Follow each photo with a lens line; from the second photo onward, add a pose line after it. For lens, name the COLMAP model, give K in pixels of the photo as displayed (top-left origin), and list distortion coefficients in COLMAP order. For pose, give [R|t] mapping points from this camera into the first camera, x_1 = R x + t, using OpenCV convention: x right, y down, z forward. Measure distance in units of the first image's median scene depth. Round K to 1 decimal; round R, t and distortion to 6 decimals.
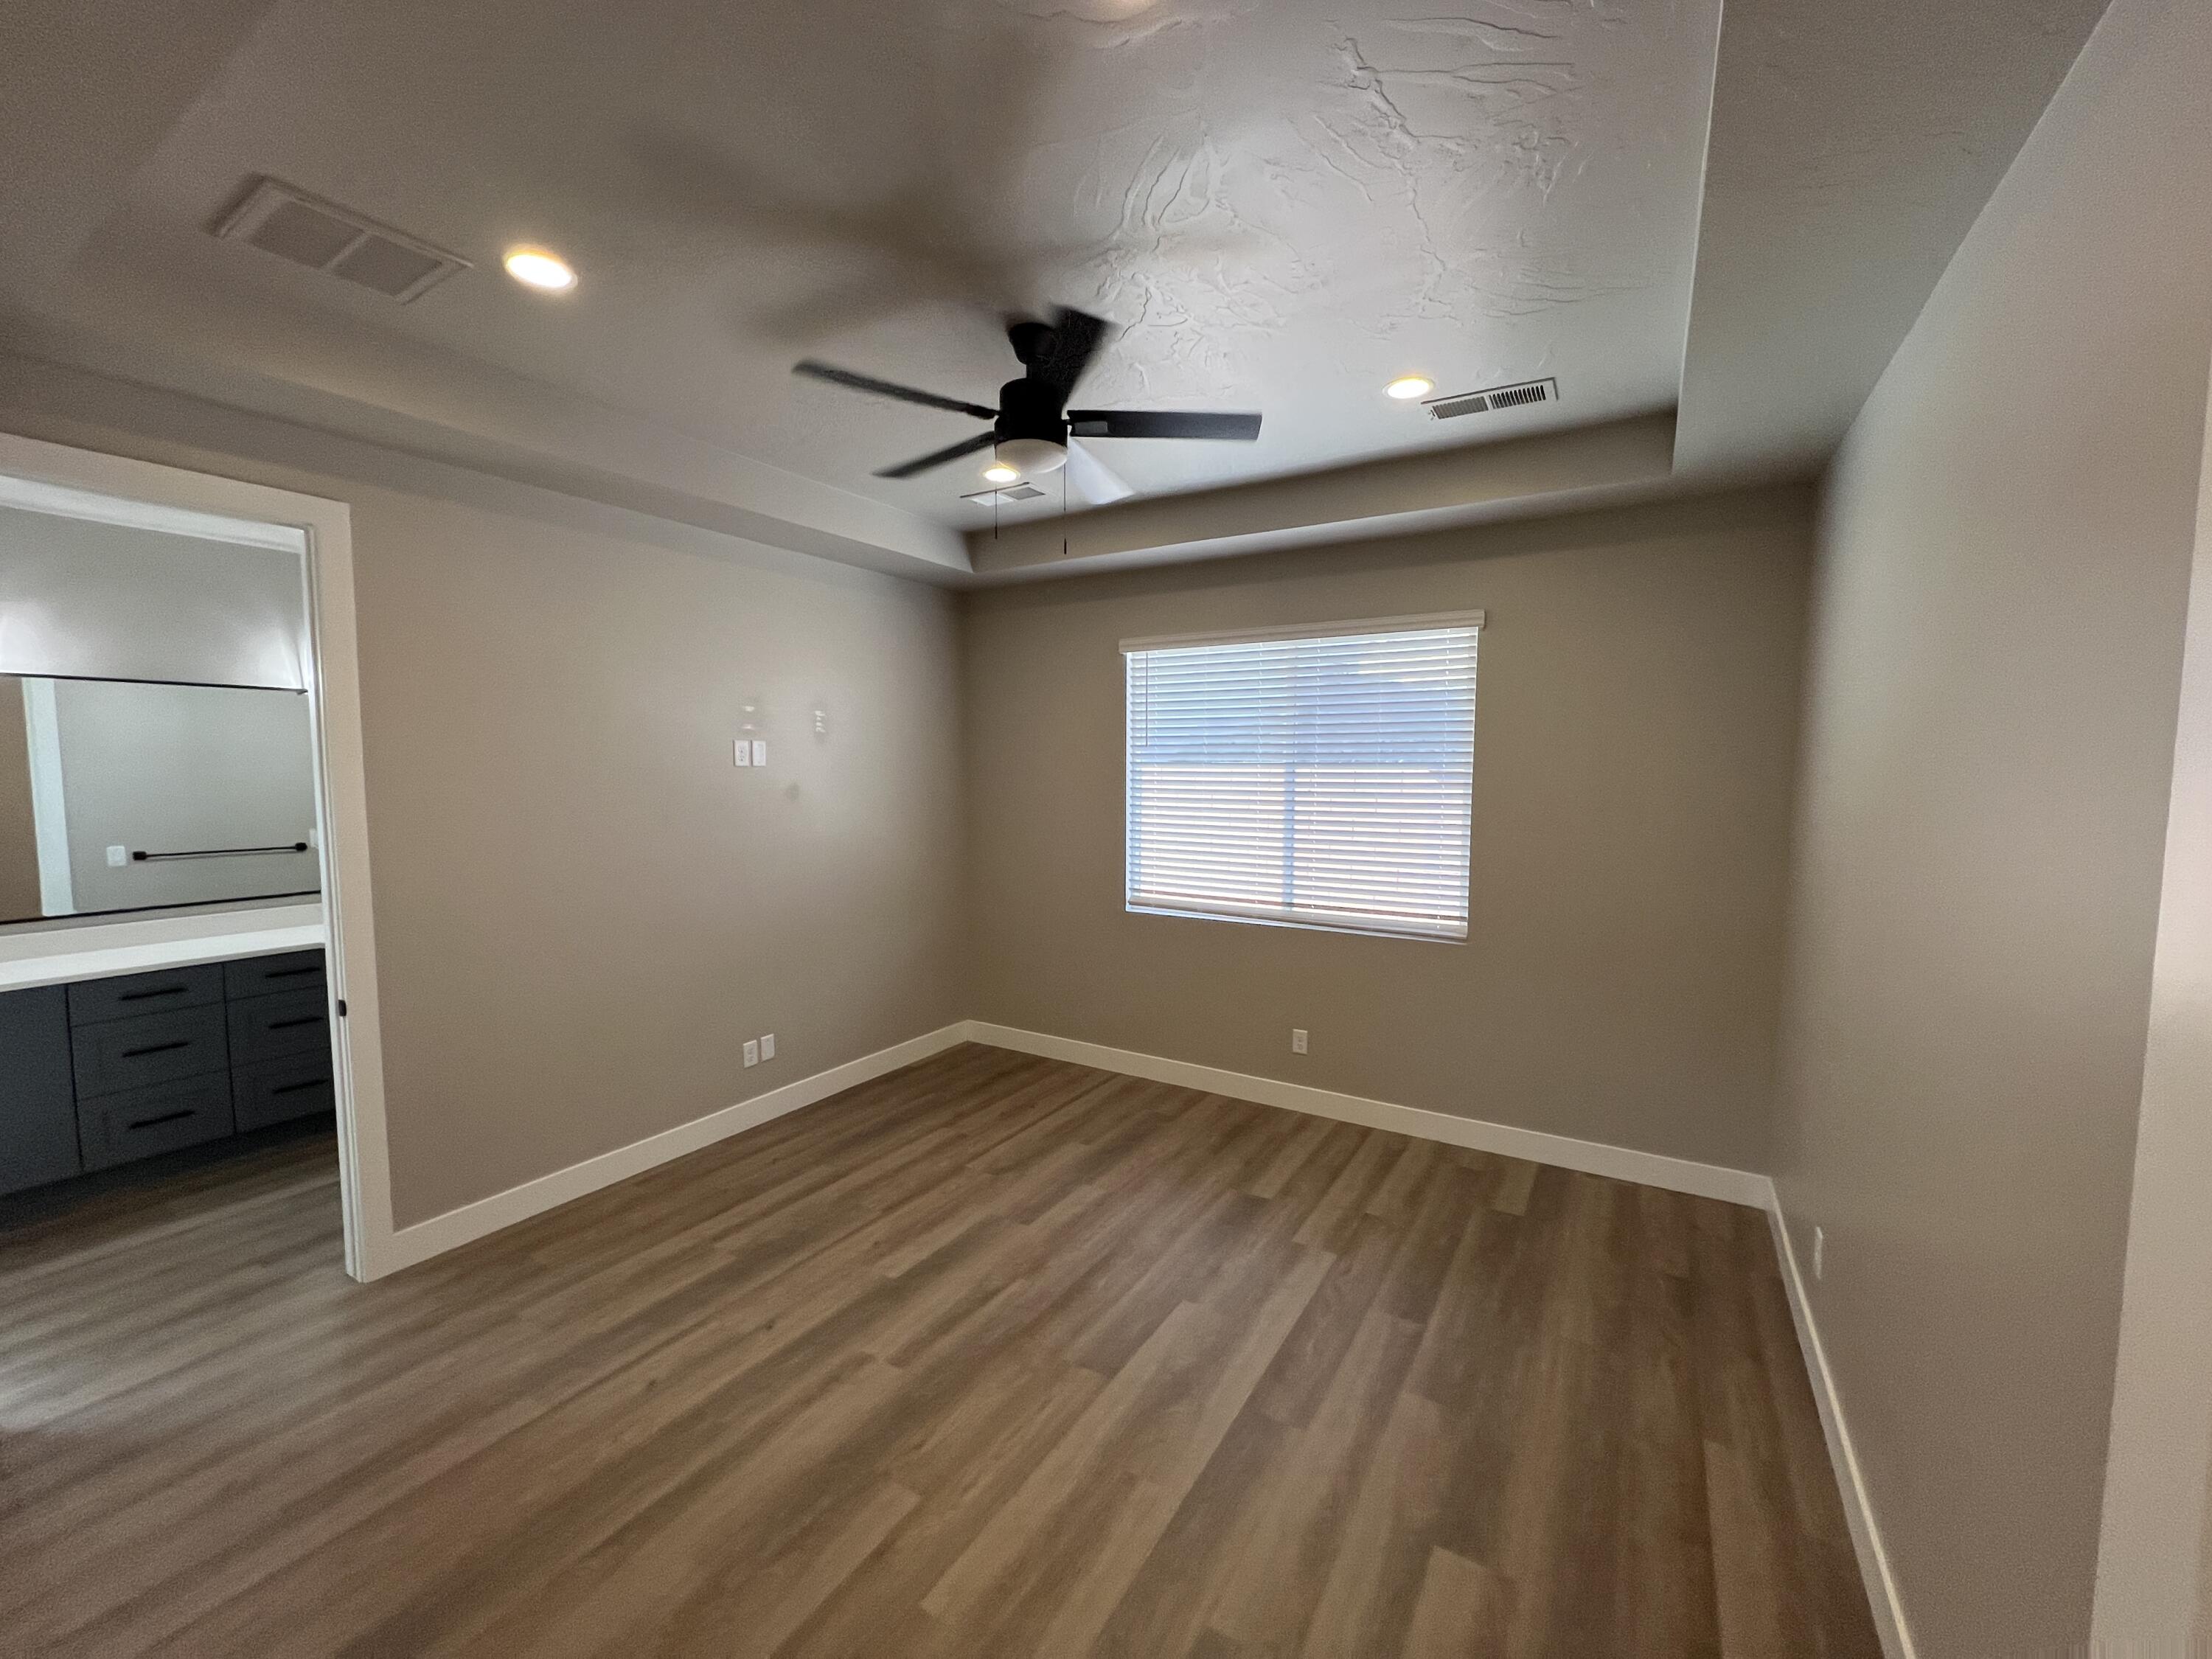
lens RADIAL K [[882.3, 0, 1105.4], [0, 882.3, 828.2], [0, 0, 1]] dist [-0.003100, 0.000469]
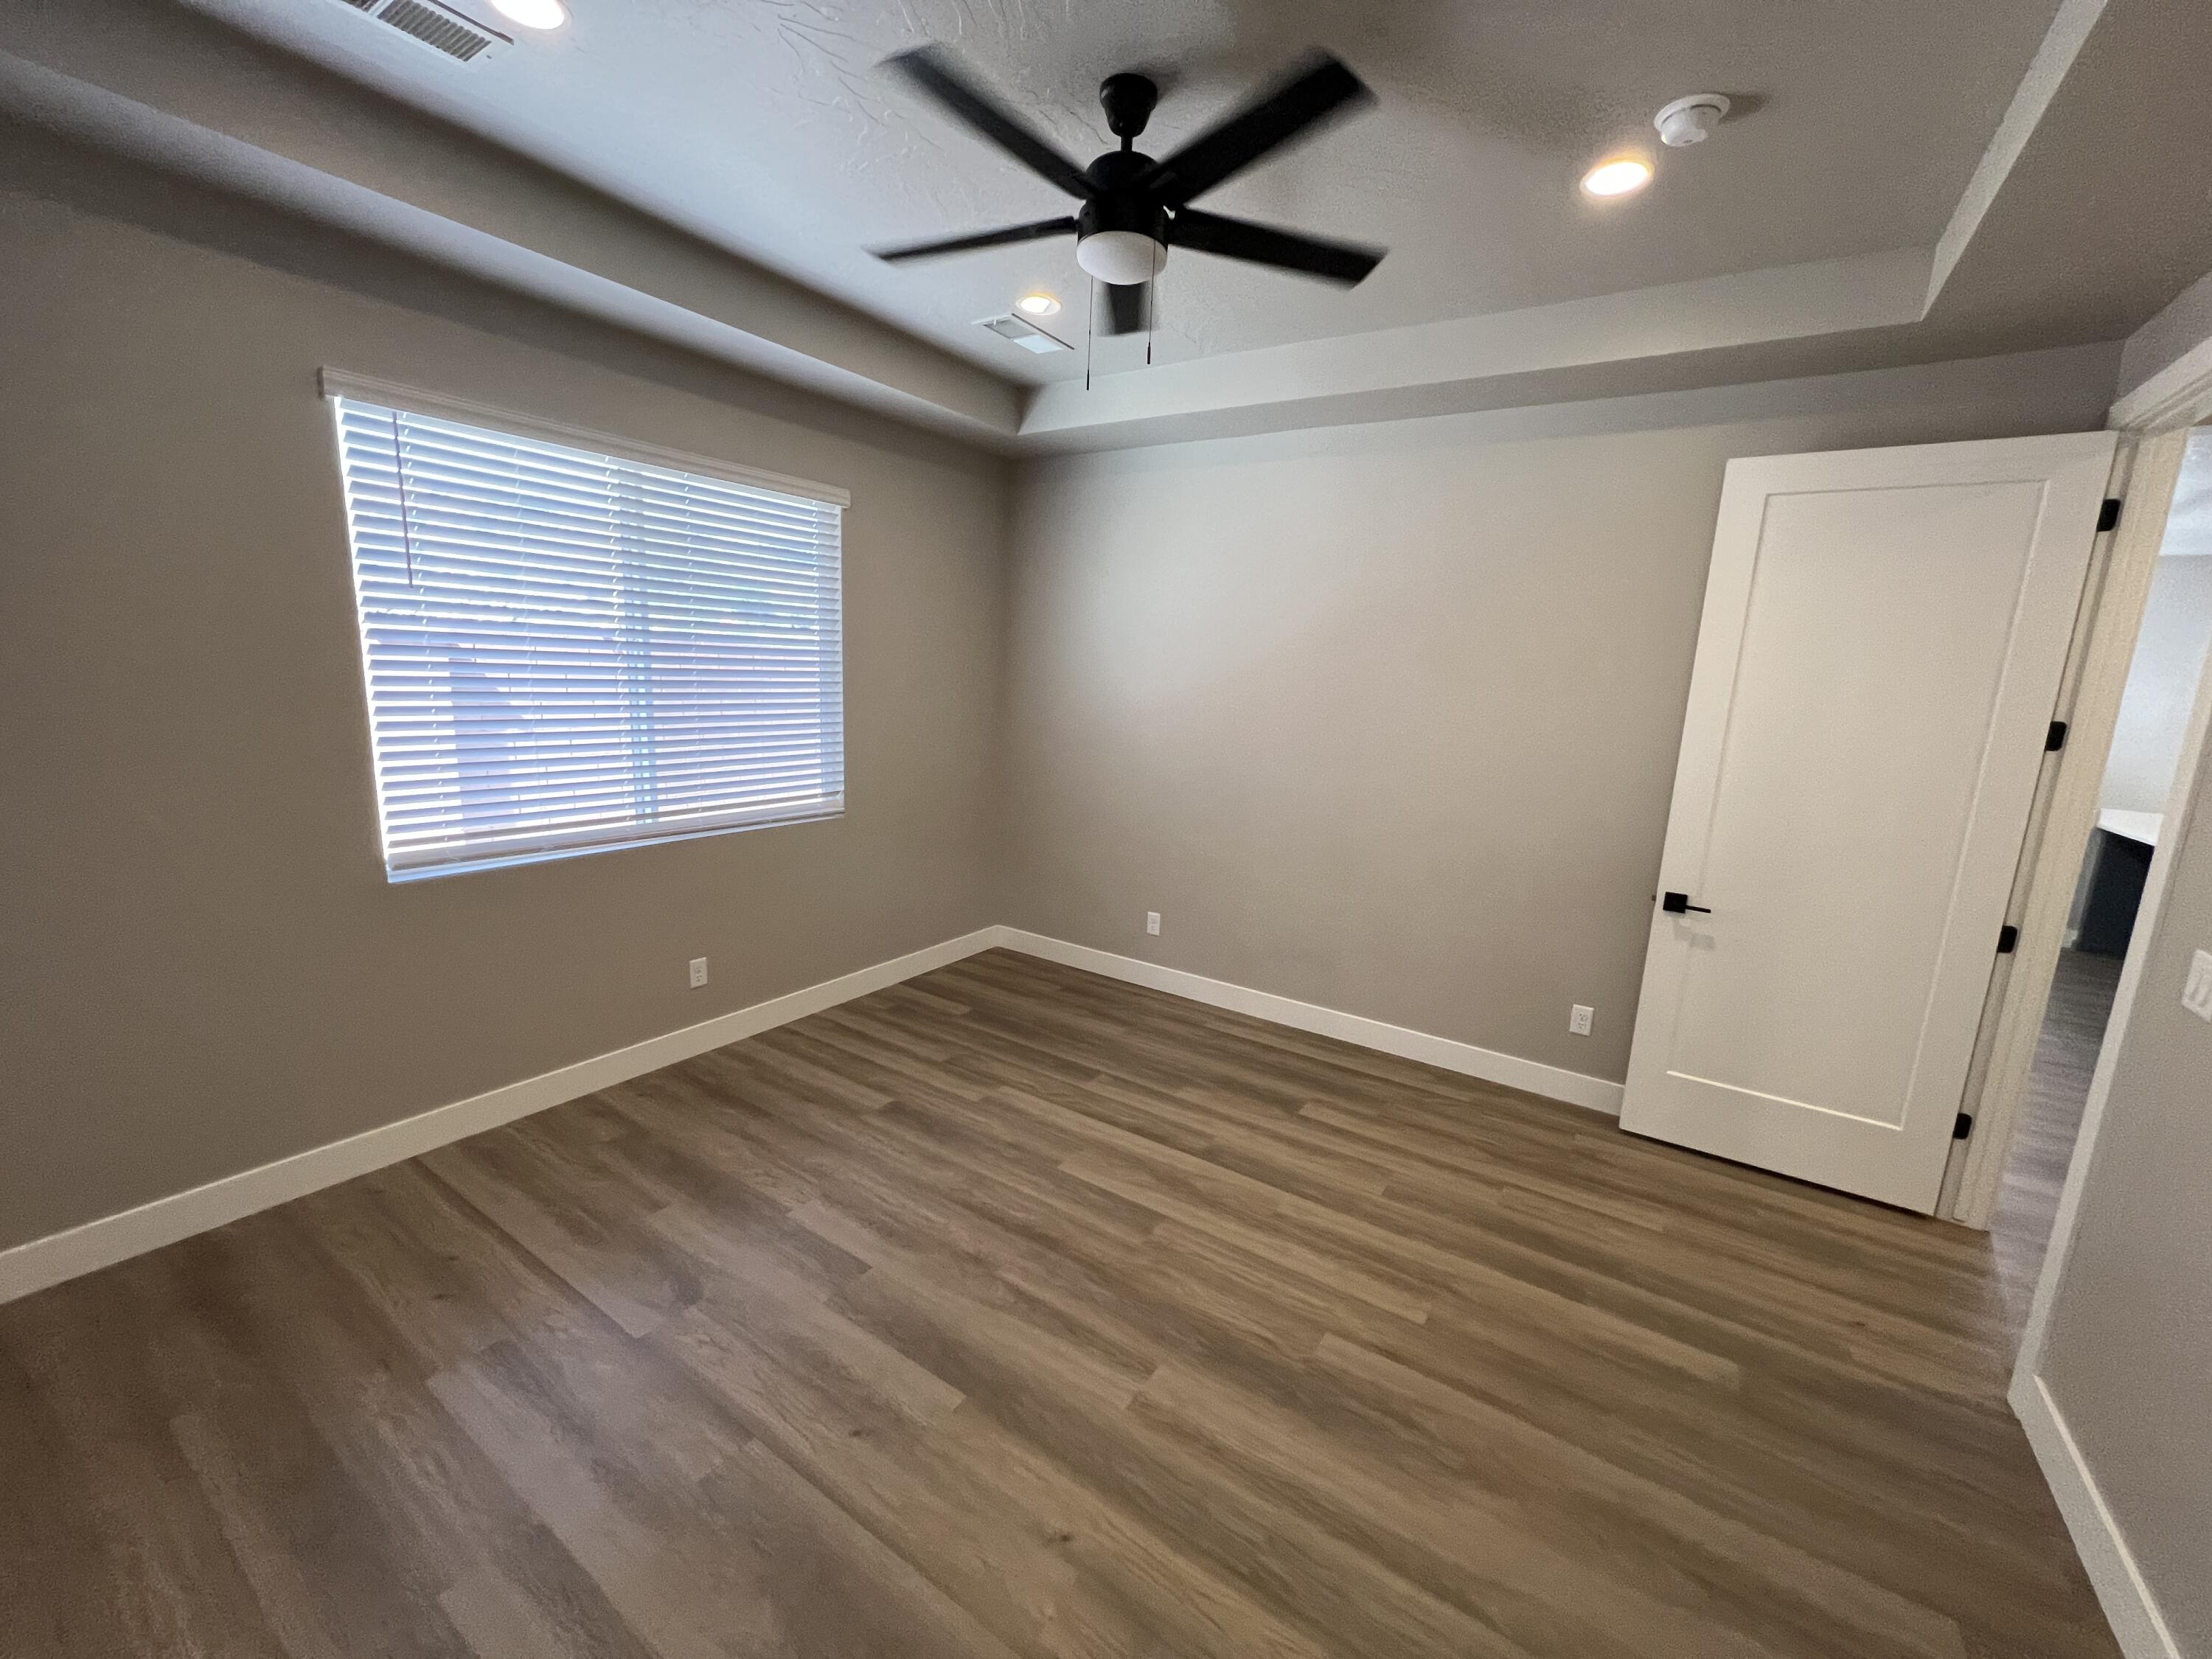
lens RADIAL K [[879.5, 0, 1106.4], [0, 879.5, 835.4], [0, 0, 1]] dist [-0.001928, -0.000293]
pose [[0.040012, -0.189074, 0.981147, -0.728040], [0.028415, 0.981752, 0.188032, -0.042083], [-0.998795, 0.020356, 0.044654, 0.746280]]
